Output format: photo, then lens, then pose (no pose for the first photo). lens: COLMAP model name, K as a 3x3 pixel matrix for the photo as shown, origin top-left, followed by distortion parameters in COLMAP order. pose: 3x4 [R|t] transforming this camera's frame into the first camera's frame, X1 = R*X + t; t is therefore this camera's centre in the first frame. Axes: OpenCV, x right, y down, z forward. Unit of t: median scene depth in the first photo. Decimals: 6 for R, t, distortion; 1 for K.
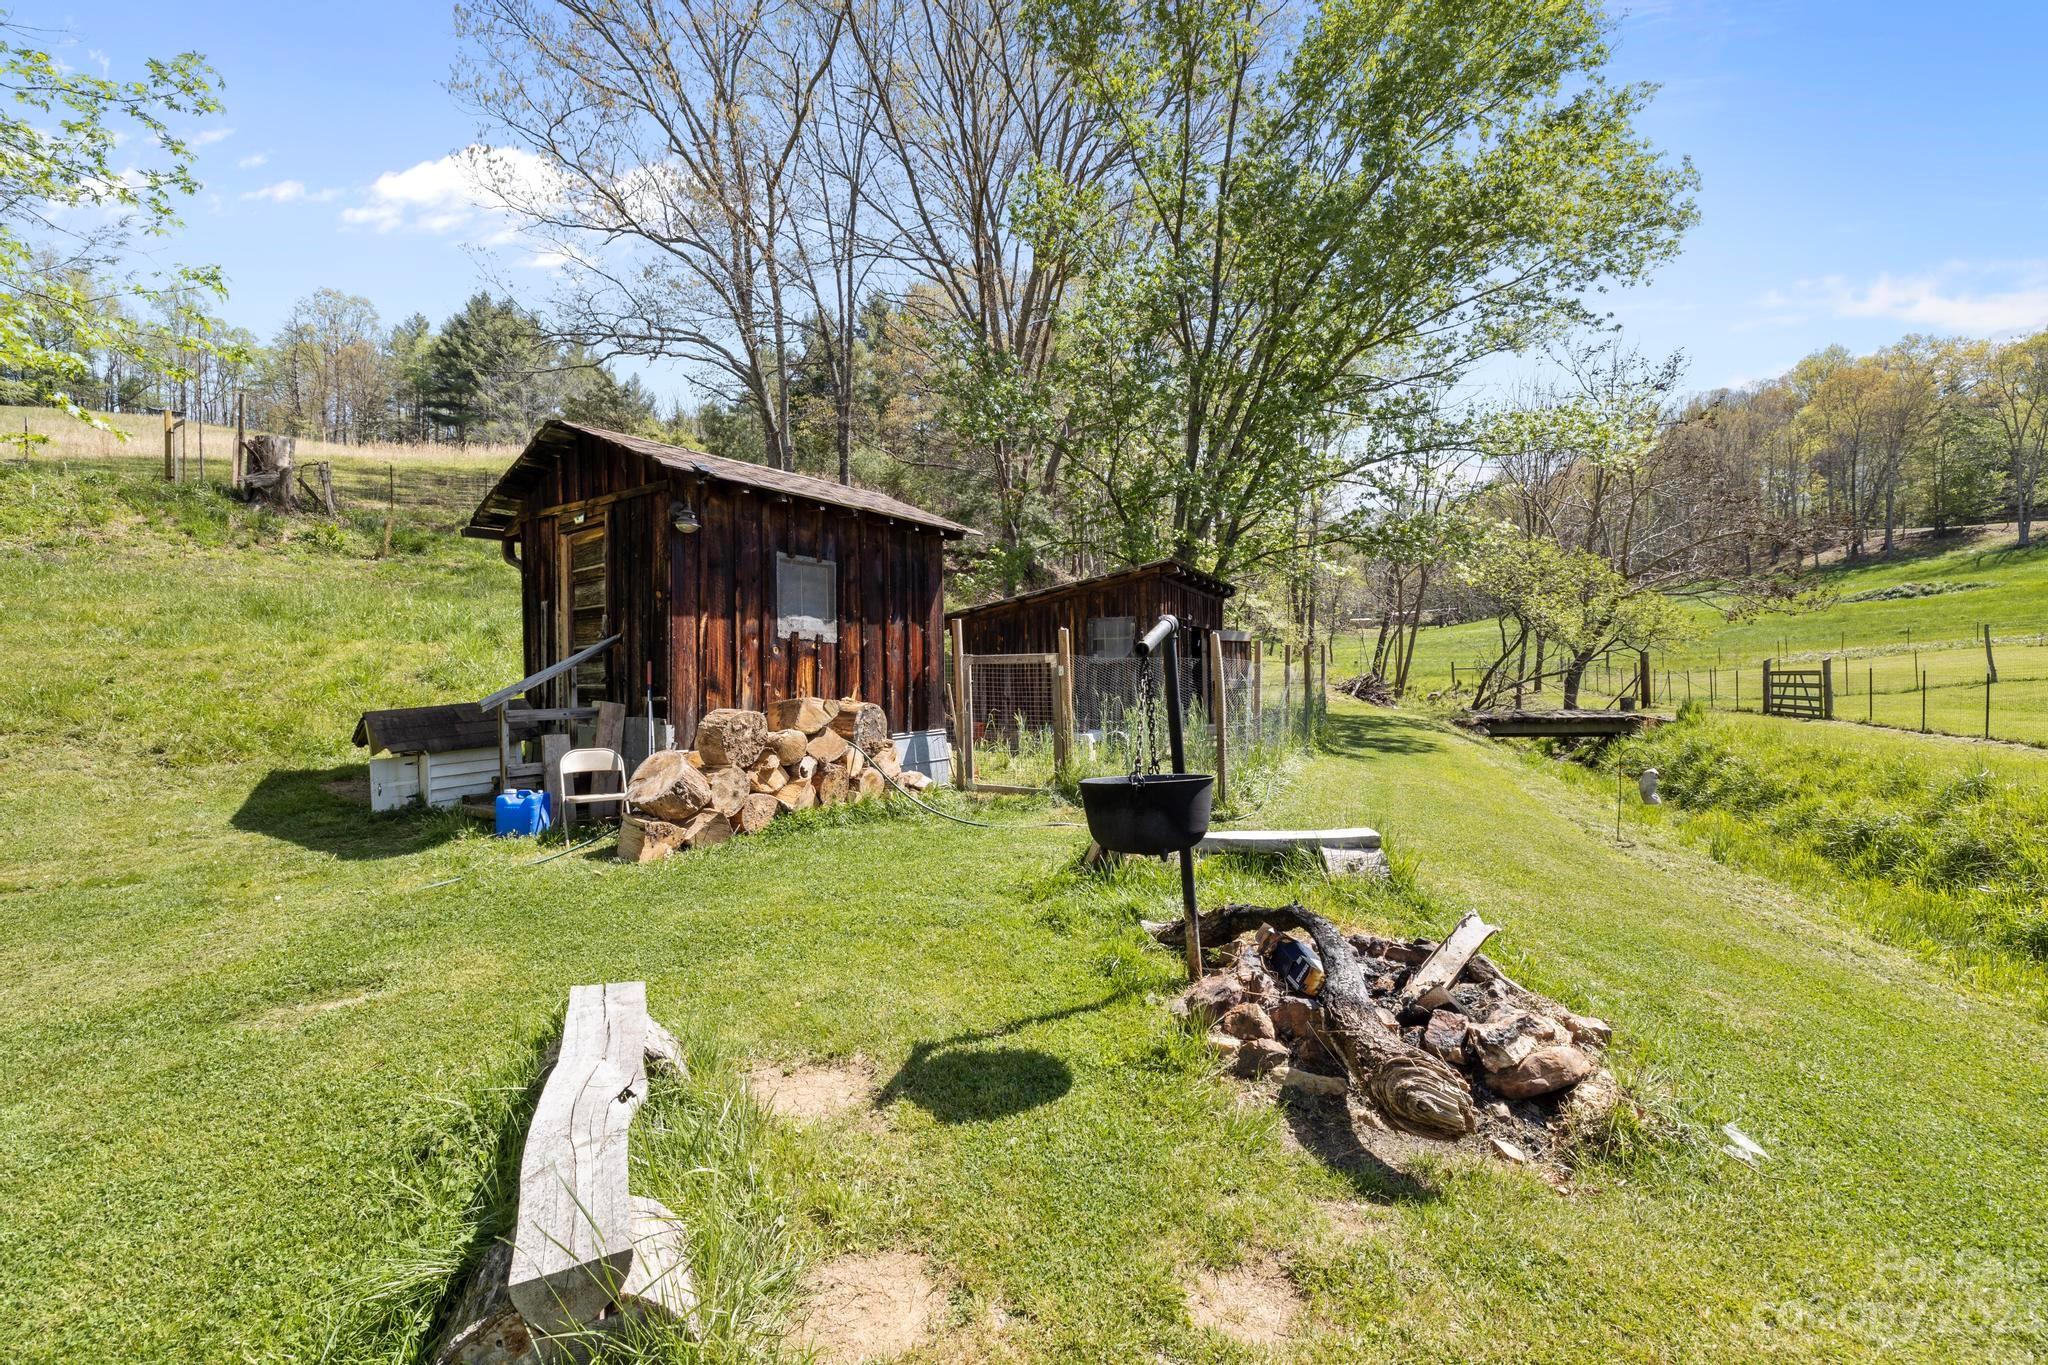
lens RADIAL K [[860.8, 0, 1021.9], [0, 860.8, 665.1], [0, 0, 1]] dist [0.002761, 0.000311]
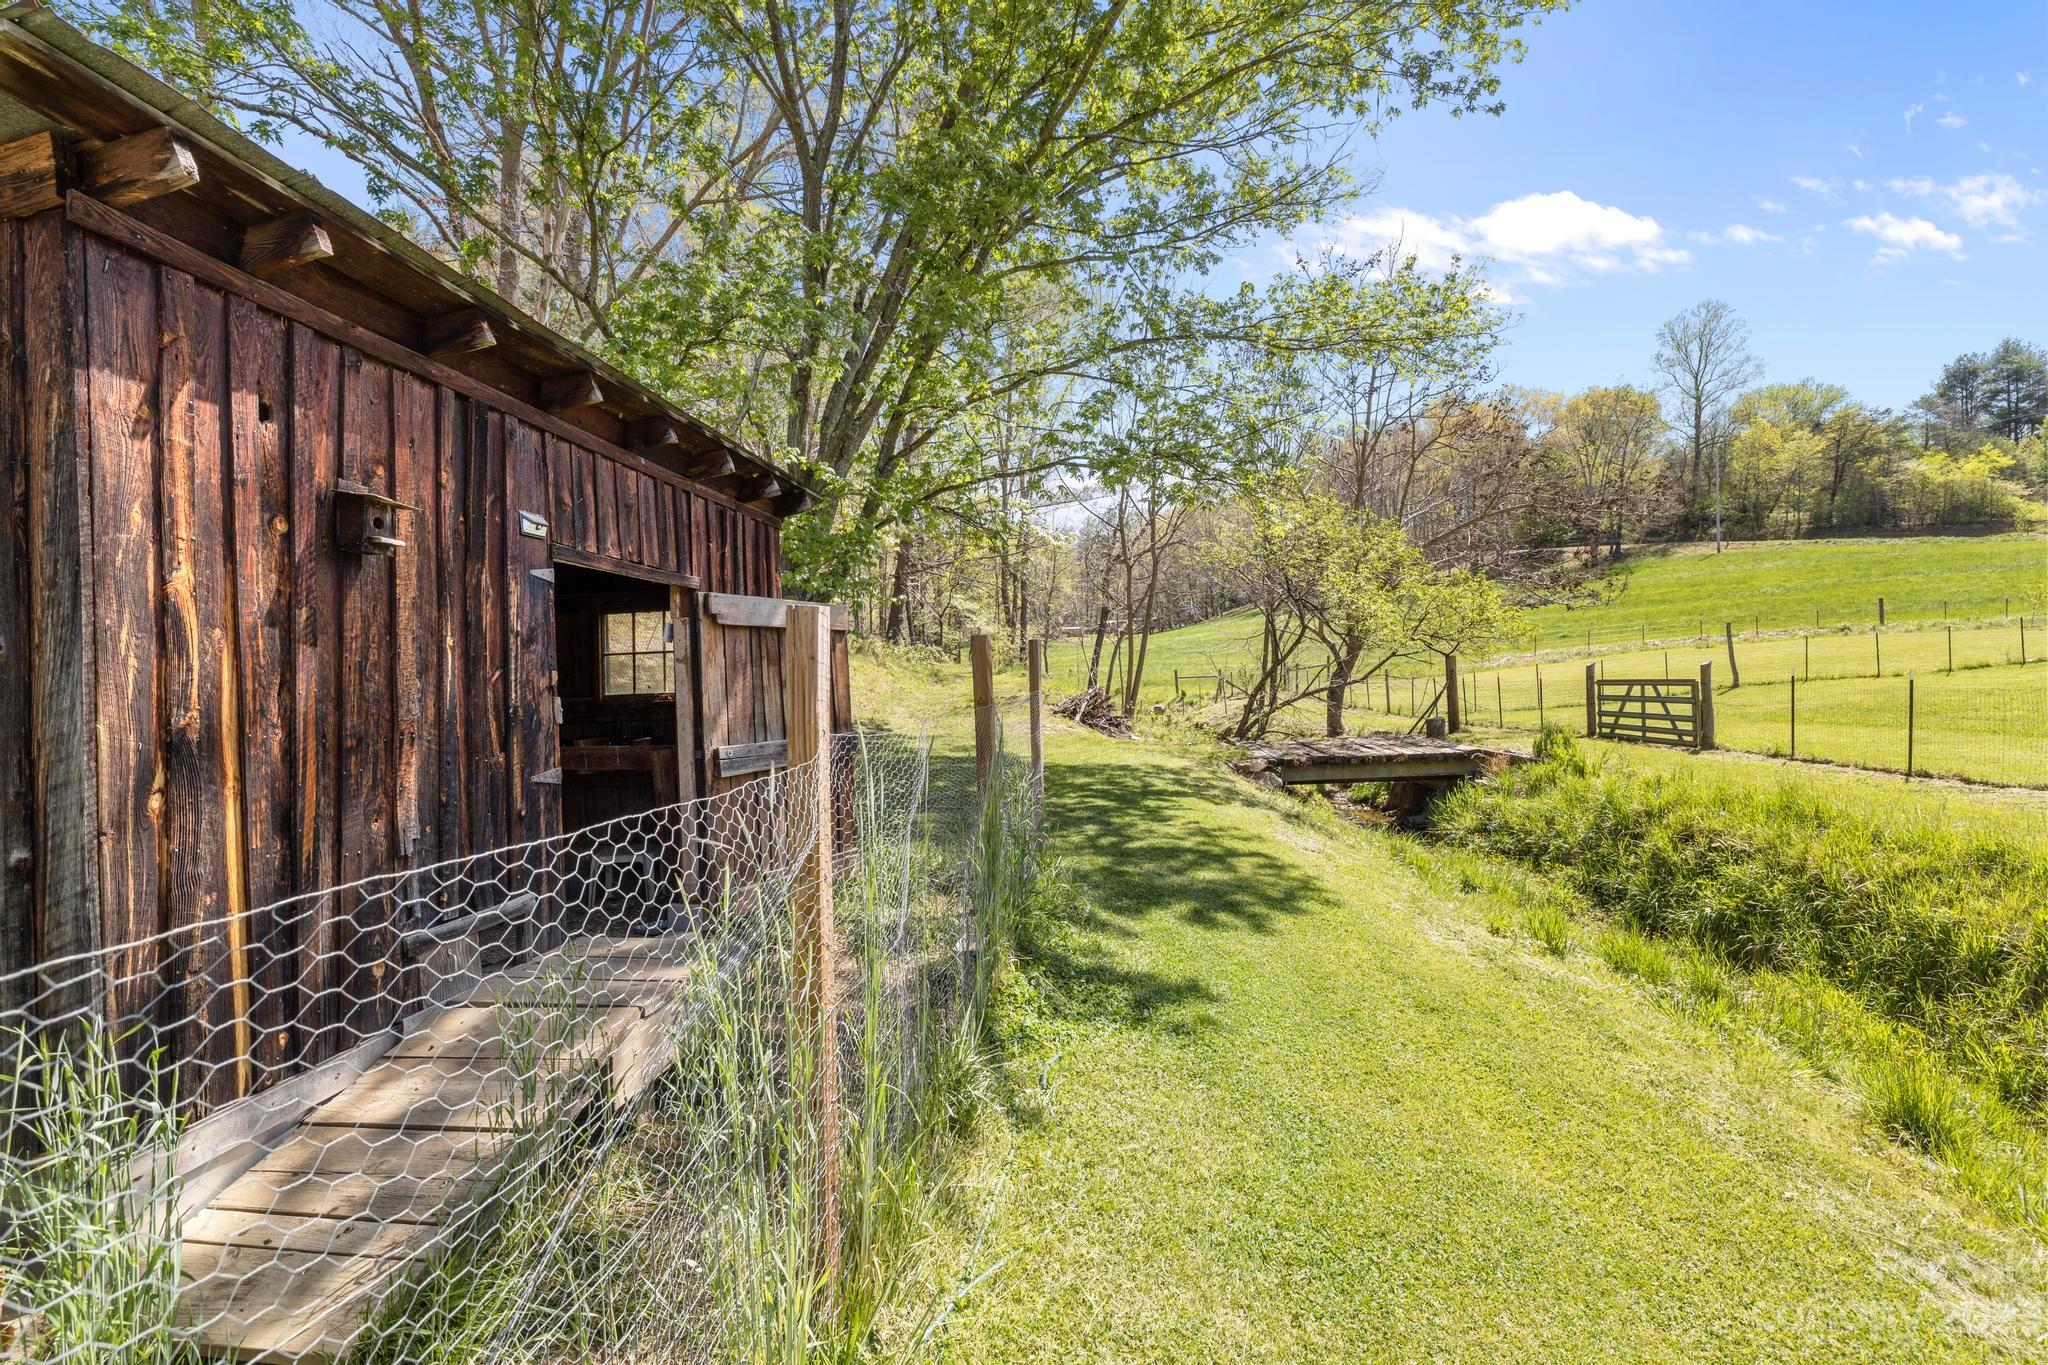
lens RADIAL K [[860.8, 0, 1022.7], [0, 860.8, 681.7], [0, 0, 1]] dist [0.002761, 0.000311]
pose [[0.949296, -0.018212, 0.313855, 0.155048], [0.016499, 0.999831, 0.008113, -0.005814], [-0.313949, -0.002523, 0.949436, 0.445559]]
